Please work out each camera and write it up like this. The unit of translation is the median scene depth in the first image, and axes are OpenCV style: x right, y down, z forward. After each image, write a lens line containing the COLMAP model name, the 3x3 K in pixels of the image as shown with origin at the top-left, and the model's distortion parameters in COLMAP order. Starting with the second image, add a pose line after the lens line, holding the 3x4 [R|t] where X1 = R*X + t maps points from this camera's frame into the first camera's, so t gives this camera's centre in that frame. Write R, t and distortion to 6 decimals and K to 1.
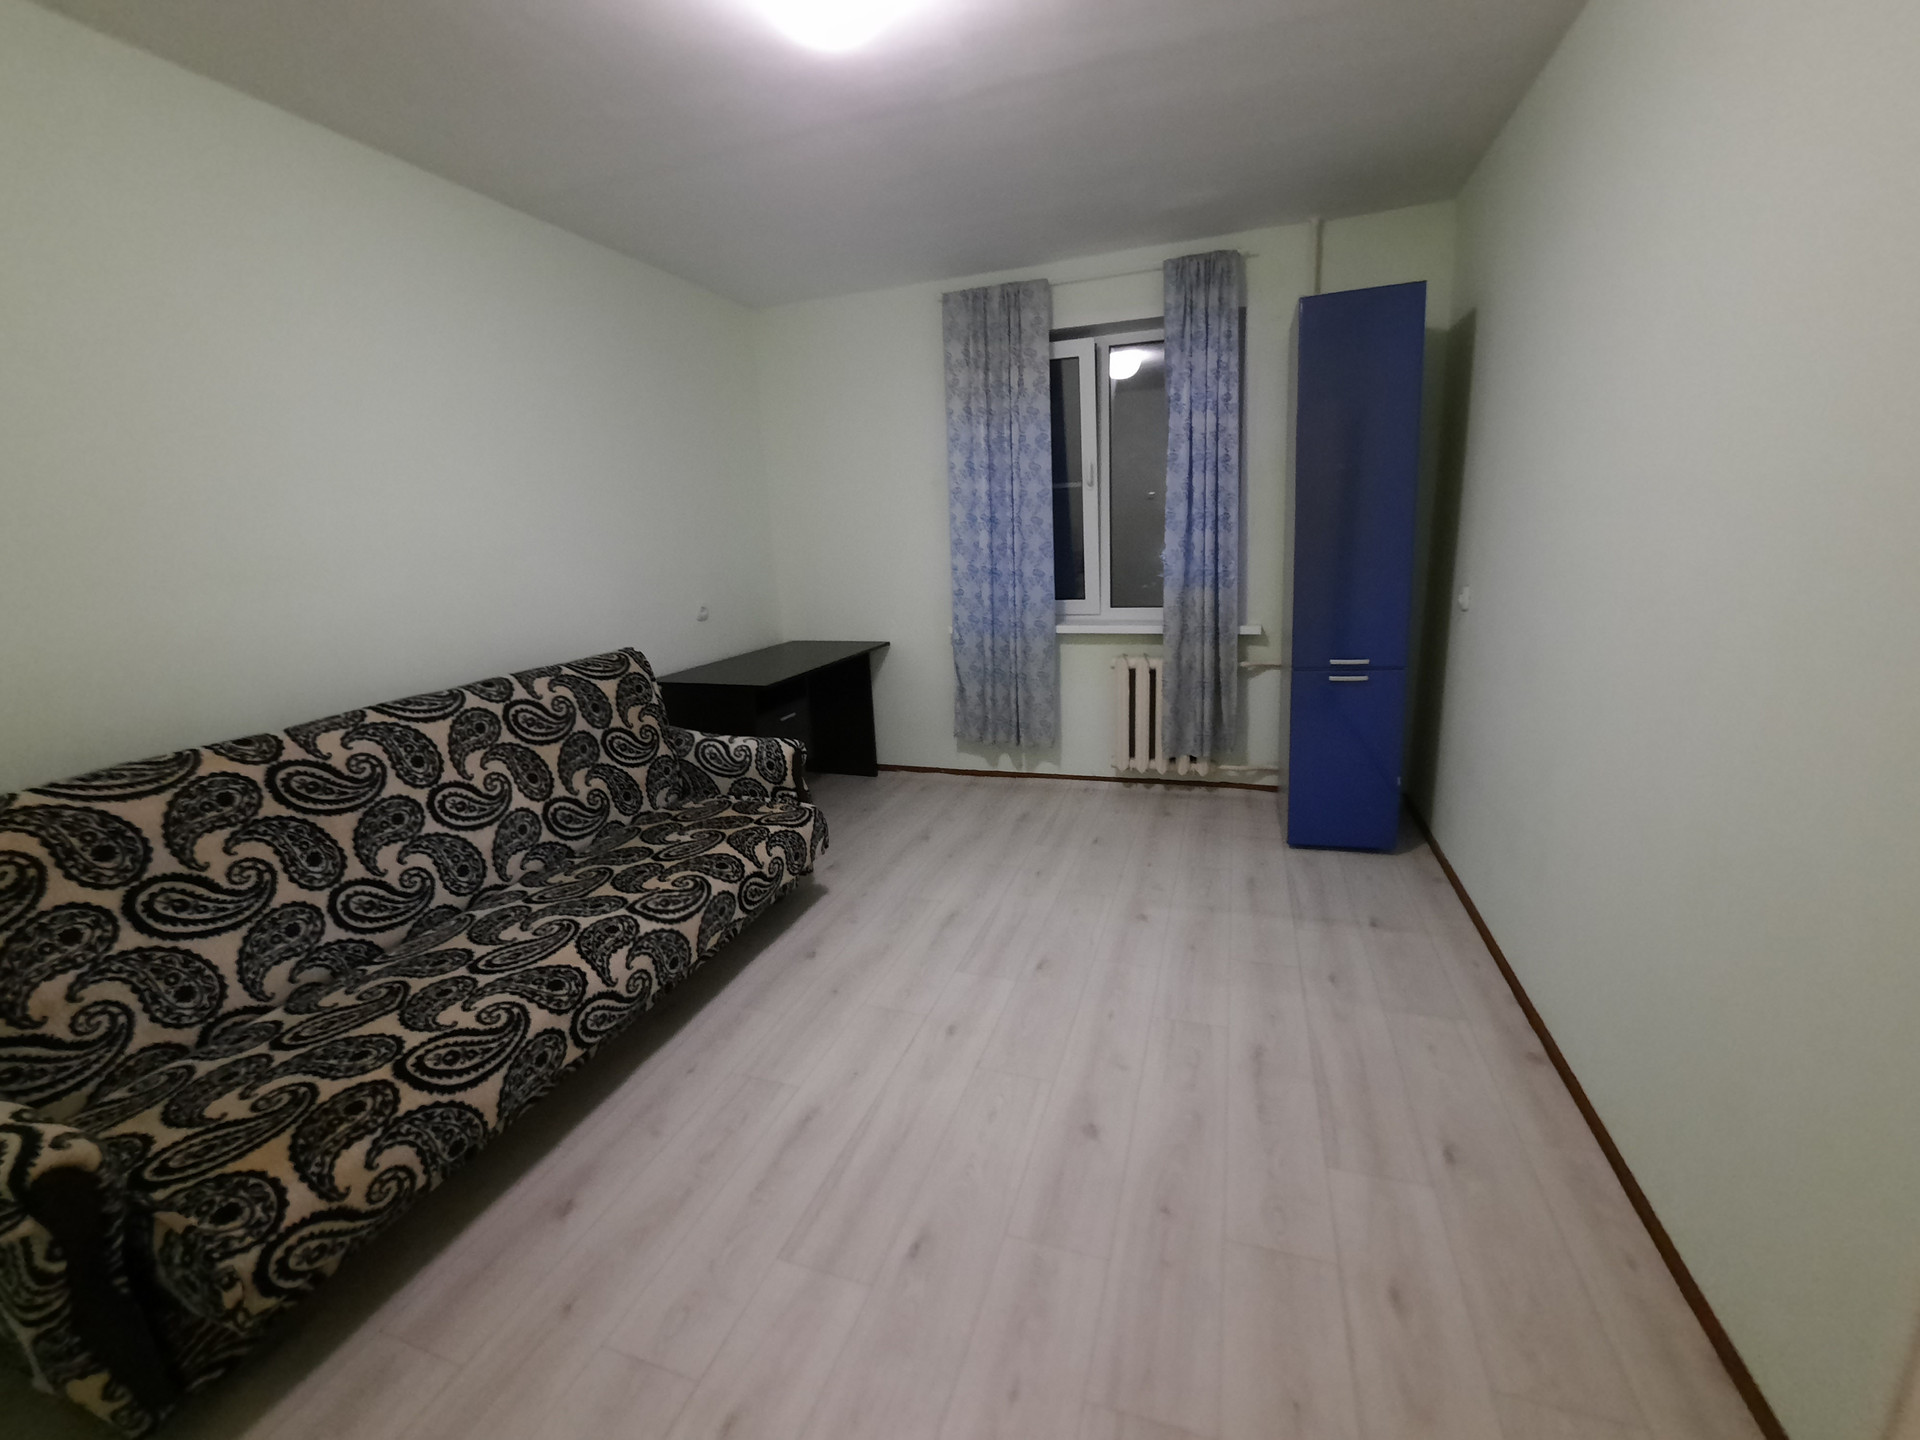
lens RADIAL K [[784.1, 0, 976.5], [0, 784.1, 702.2], [0, 0, 1]] dist [-0.007755, -0.003663]
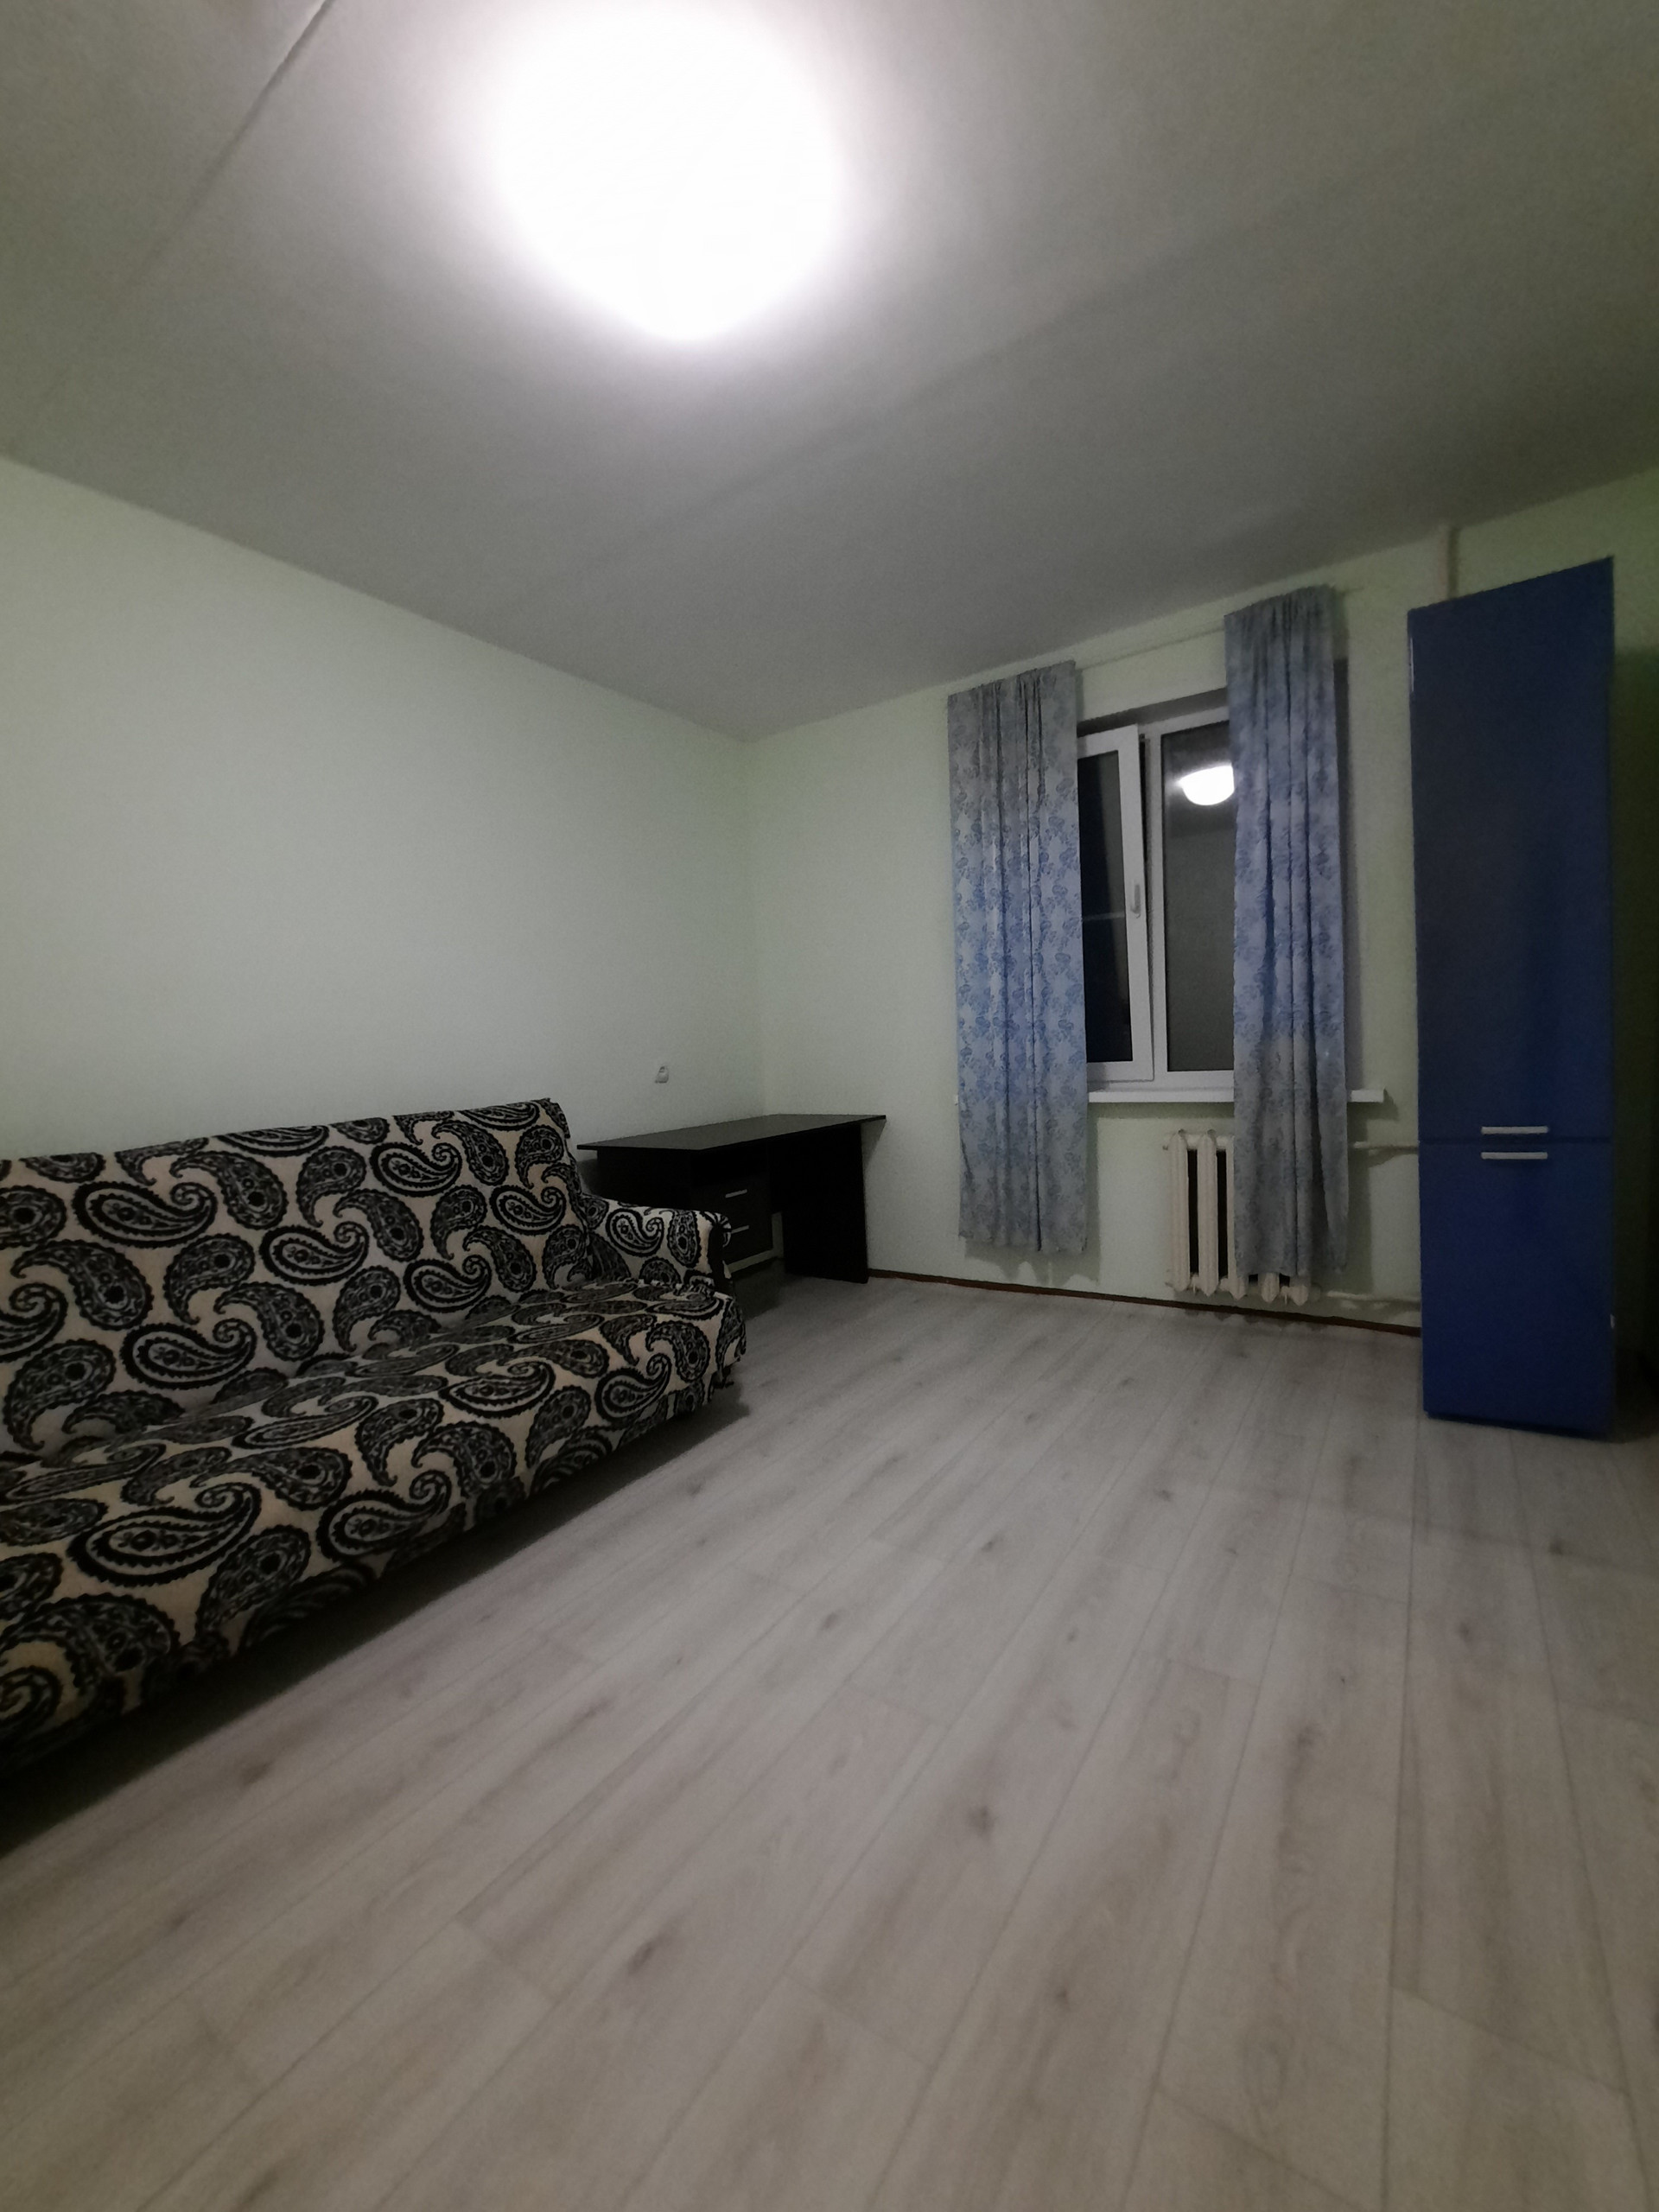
lens RADIAL K [[903.4, 0, 834.1], [0, 903.4, 1115.8], [0, 0, 1]] dist [-0.007755, -0.003663]
pose [[0.962675, 0.013134, -0.270341, 0.149373], [-0.045641, 0.992396, -0.114311, 0.054103], [0.266784, 0.122383, 0.955954, 0.145562]]
